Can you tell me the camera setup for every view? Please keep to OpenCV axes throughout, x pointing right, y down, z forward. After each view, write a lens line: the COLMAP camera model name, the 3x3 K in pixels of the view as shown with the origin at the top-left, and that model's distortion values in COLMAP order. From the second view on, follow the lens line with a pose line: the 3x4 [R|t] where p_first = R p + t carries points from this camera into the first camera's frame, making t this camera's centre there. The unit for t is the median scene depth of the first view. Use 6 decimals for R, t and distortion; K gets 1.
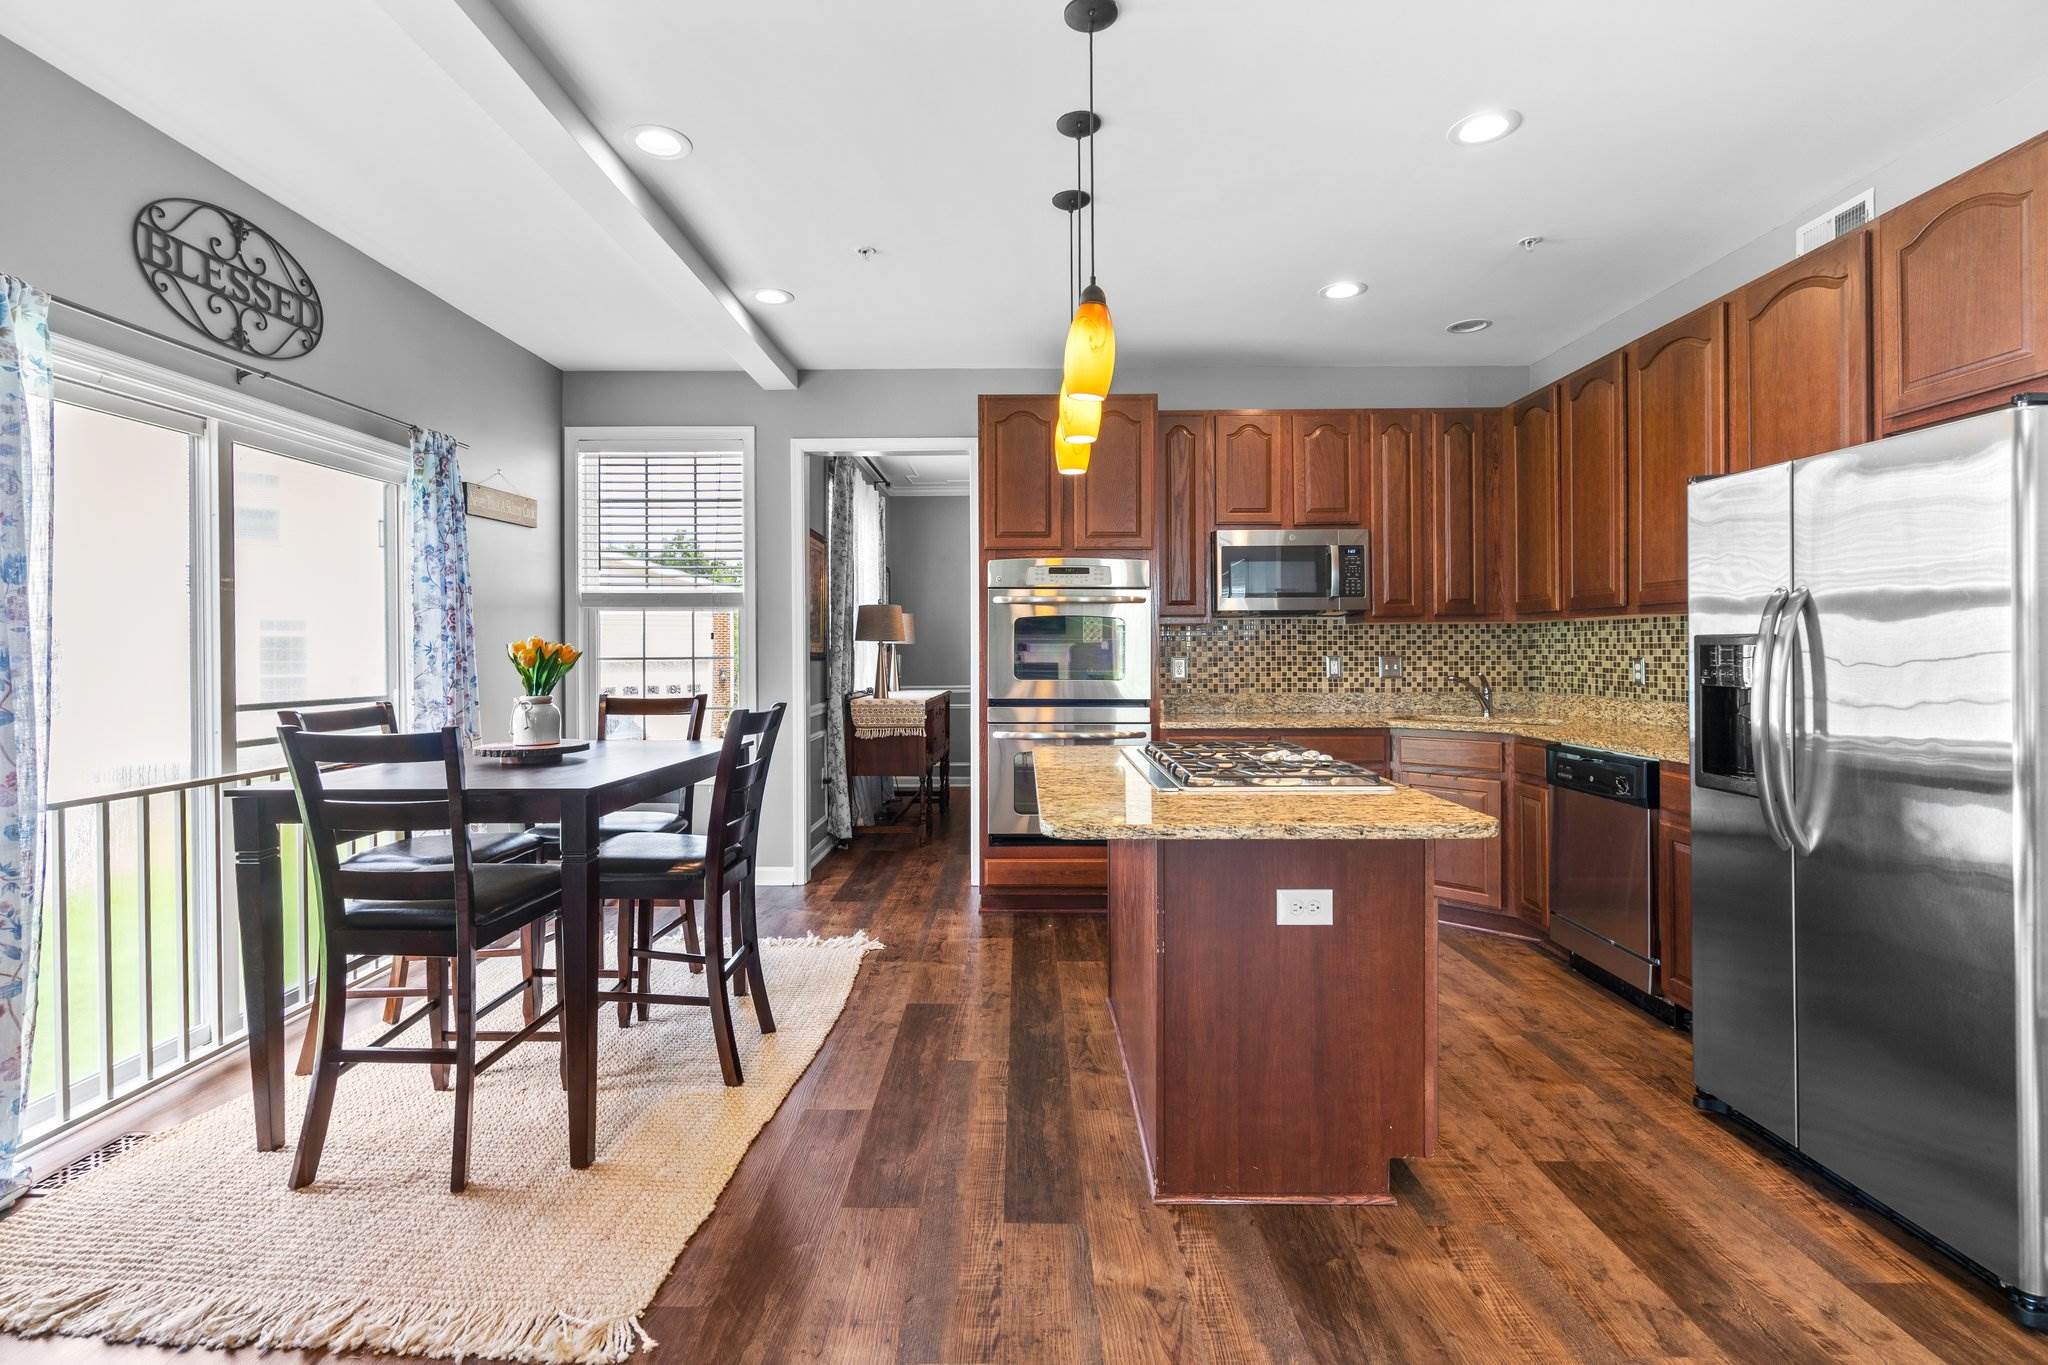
lens RADIAL K [[948.9, 0, 1010.2], [0, 948.9, 644.0], [0, 0, 1]] dist [-0.001299, -0.000261]
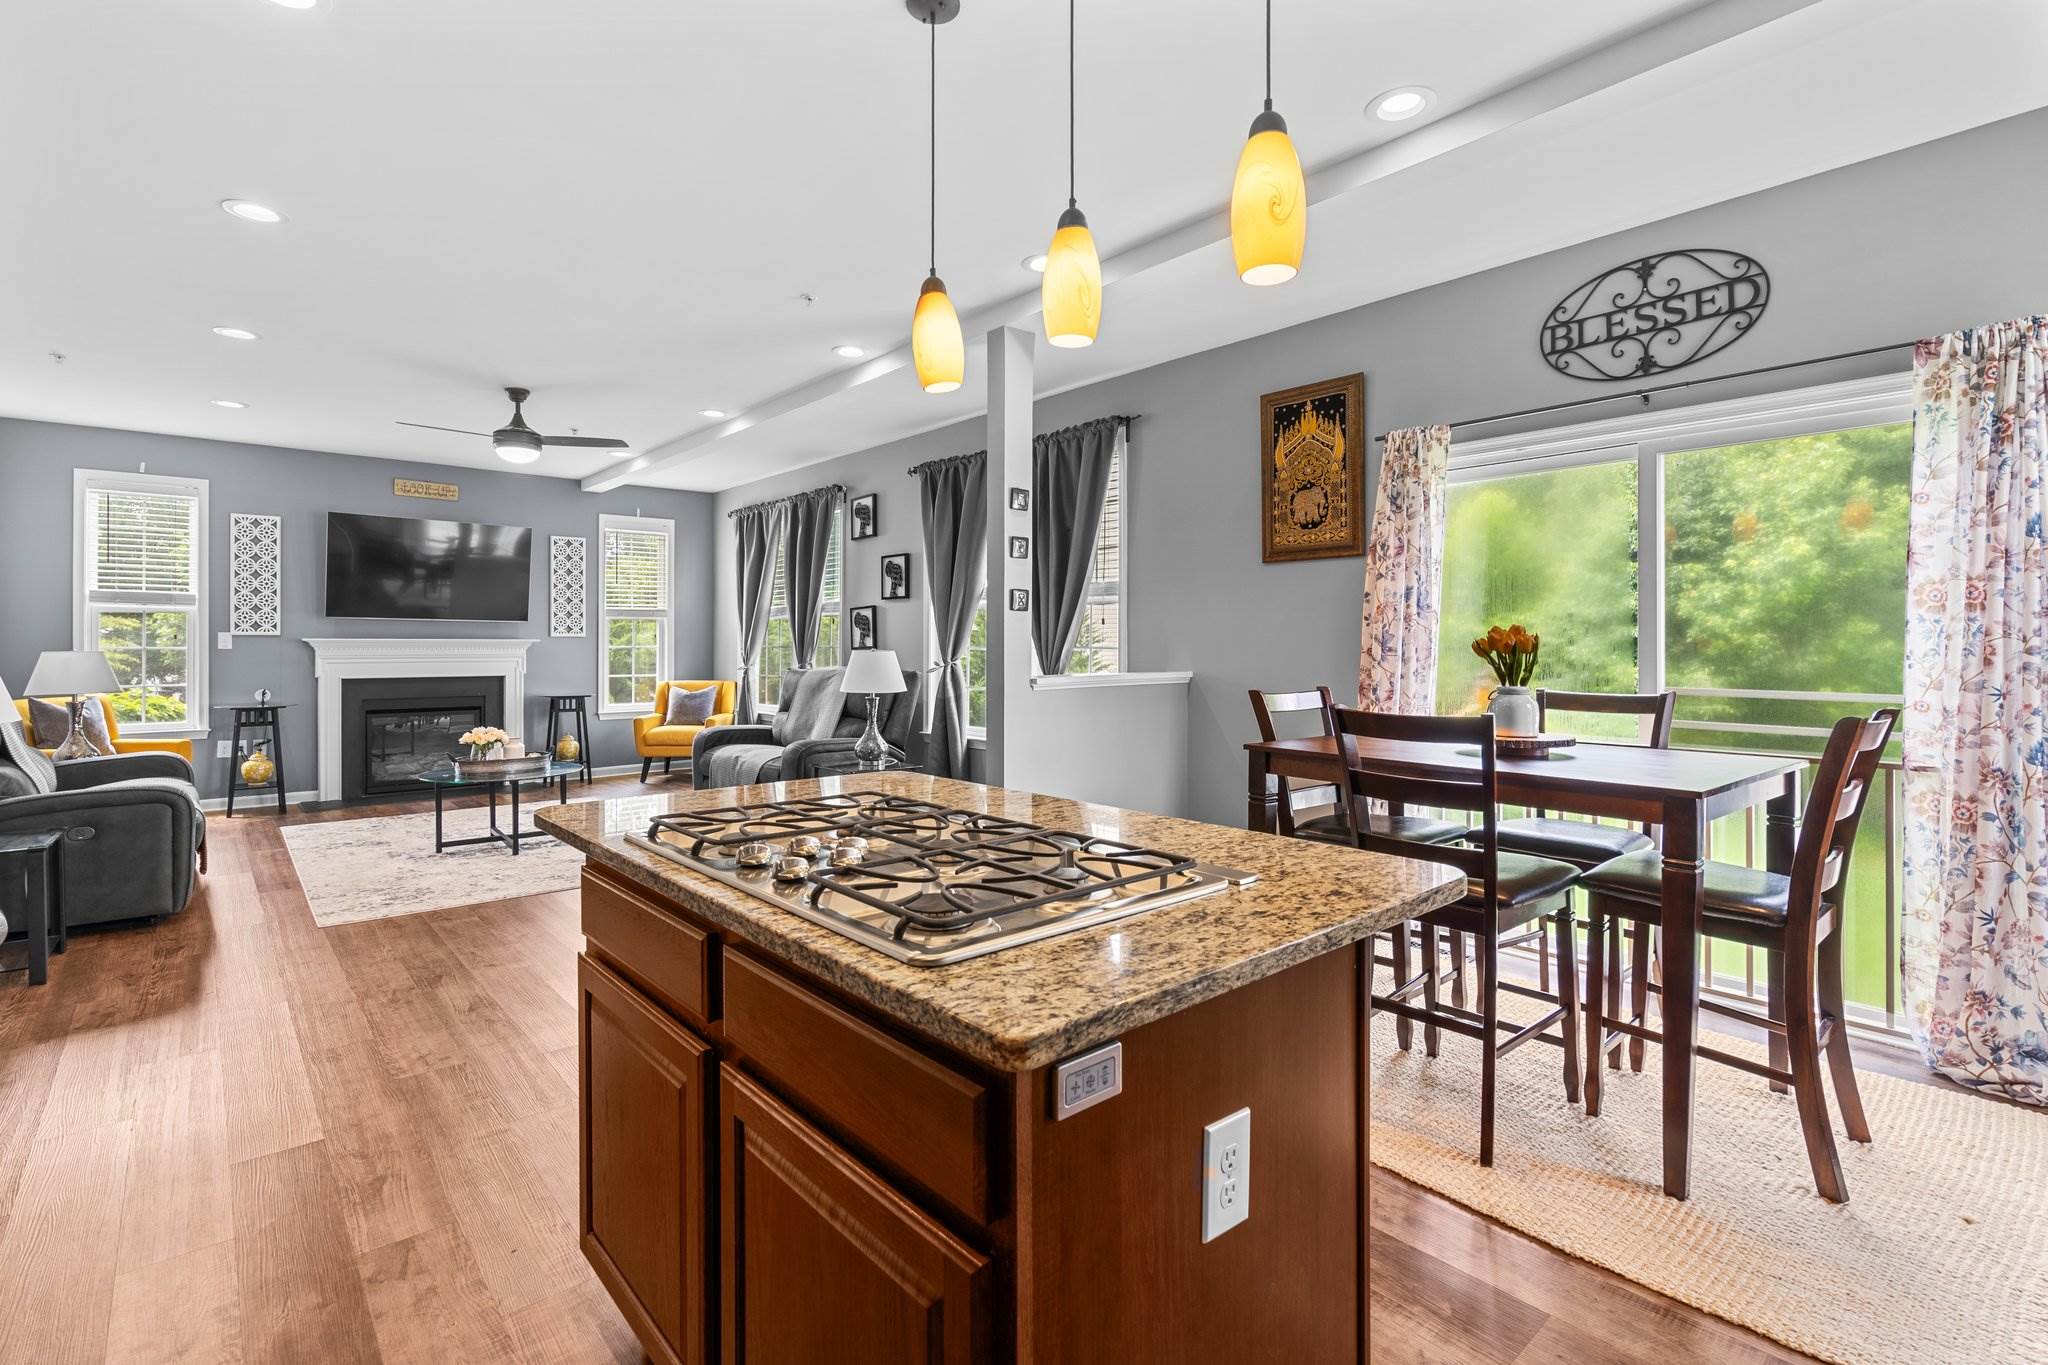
lens RADIAL K [[948.9, 0, 1010.2], [0, 948.9, 644.0], [0, 0, 1]] dist [-0.001299, -0.000261]
pose [[-0.750158, 0.007105, -0.661221, 0.347353], [0.009061, 0.999959, 0.000464, 0.003534], [0.661197, -0.005643, -0.750191, 0.909520]]
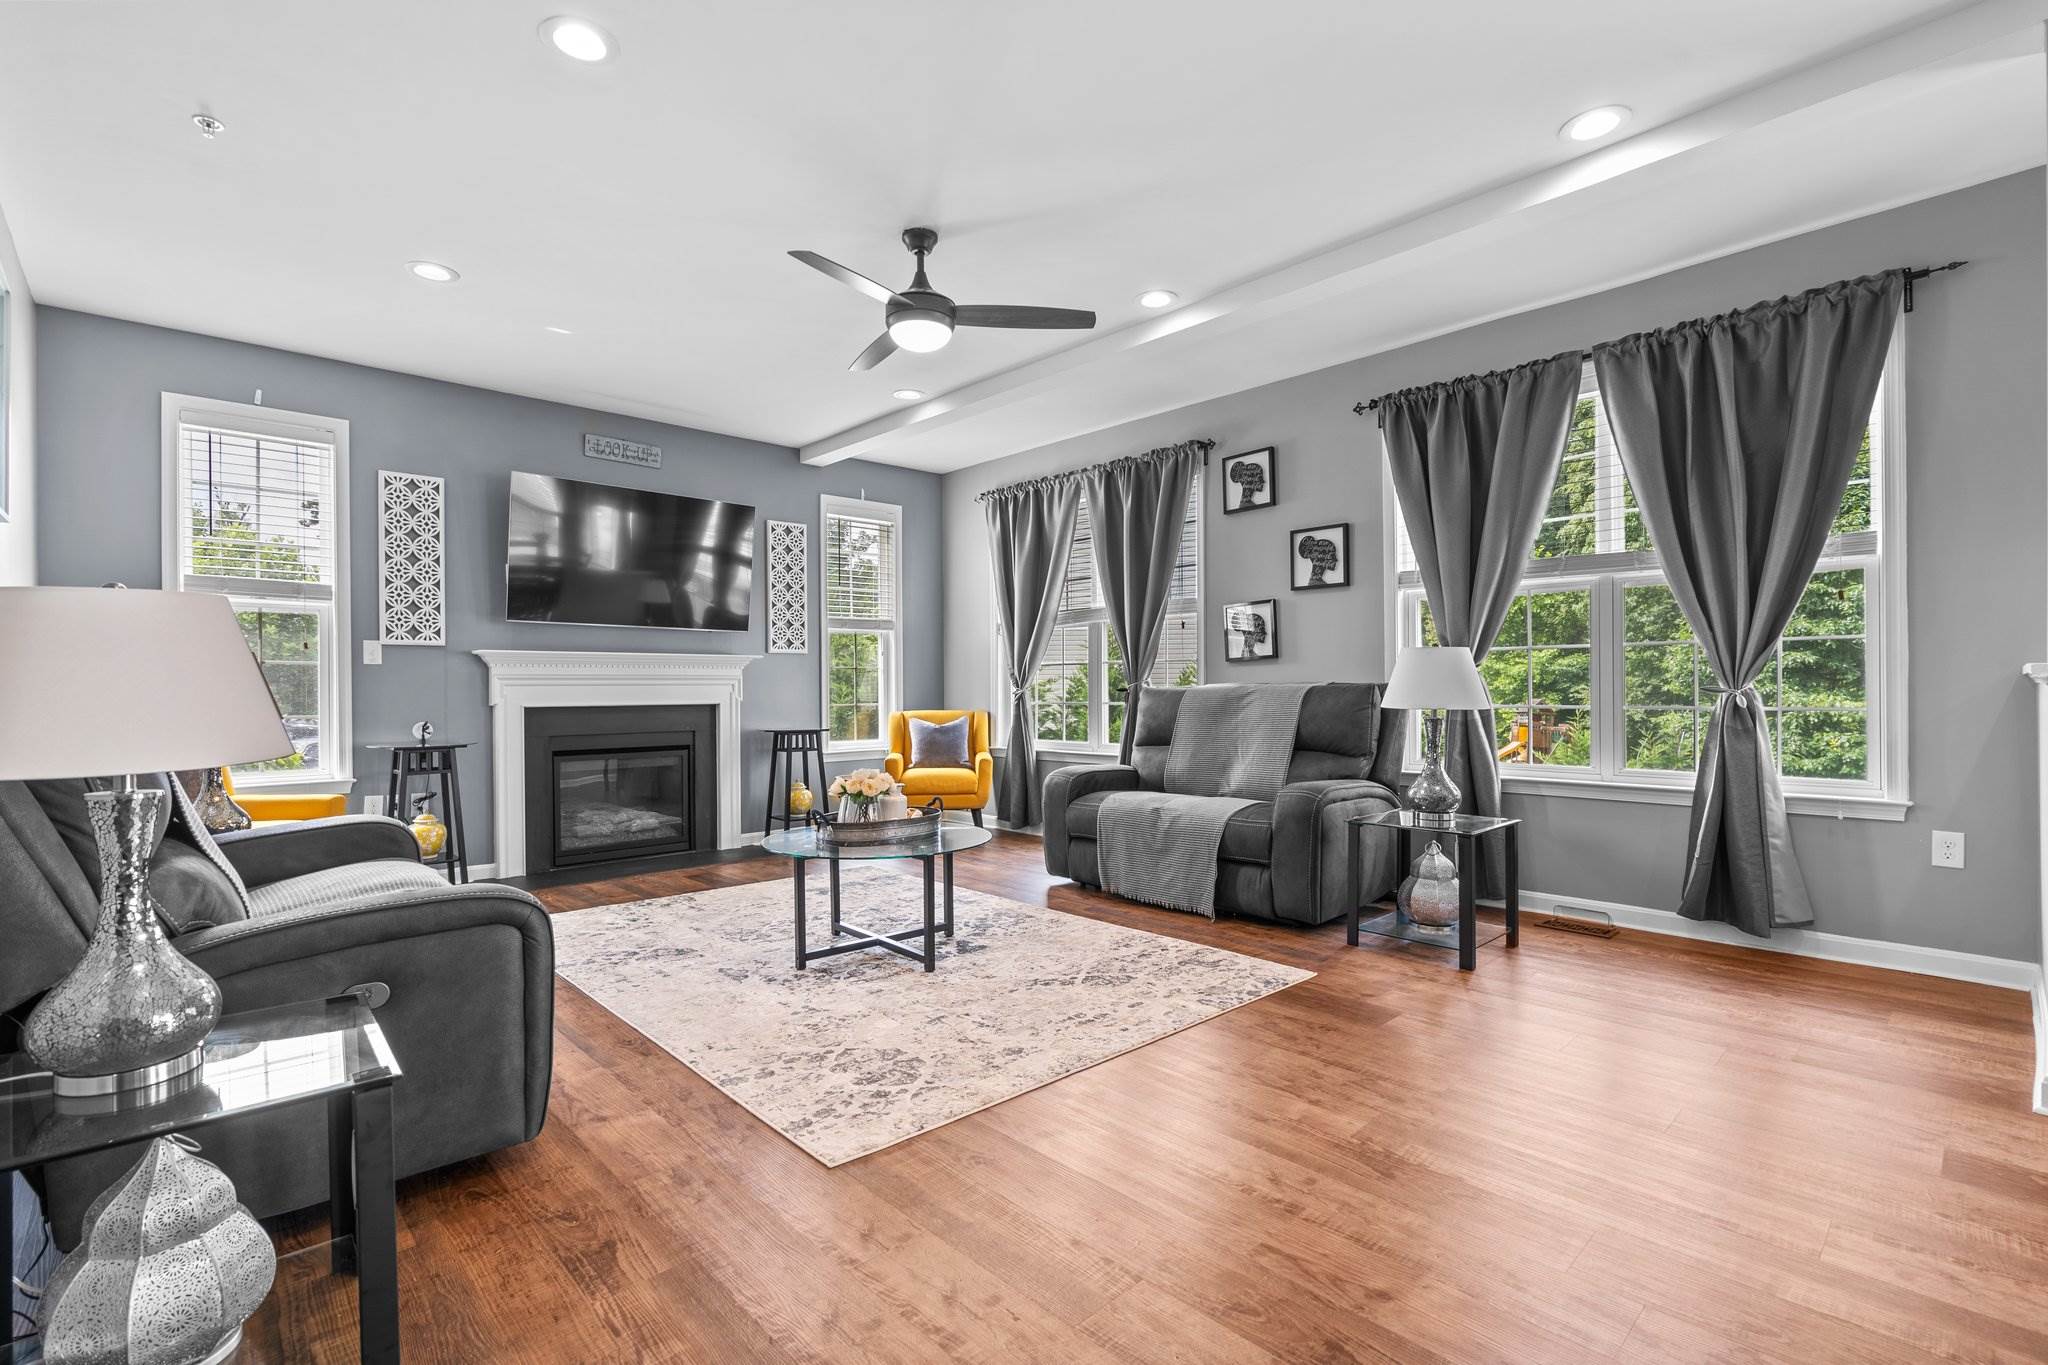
lens RADIAL K [[937.6, 0, 1017.6], [0, 937.6, 694.1], [0, 0, 1]] dist [-0.001406, -0.000023]
pose [[-0.726141, 0.018063, -0.687308, 0.491775], [0.017136, 0.999820, 0.008172, 0.039867], [0.687332, -0.005844, -0.726320, 0.160602]]
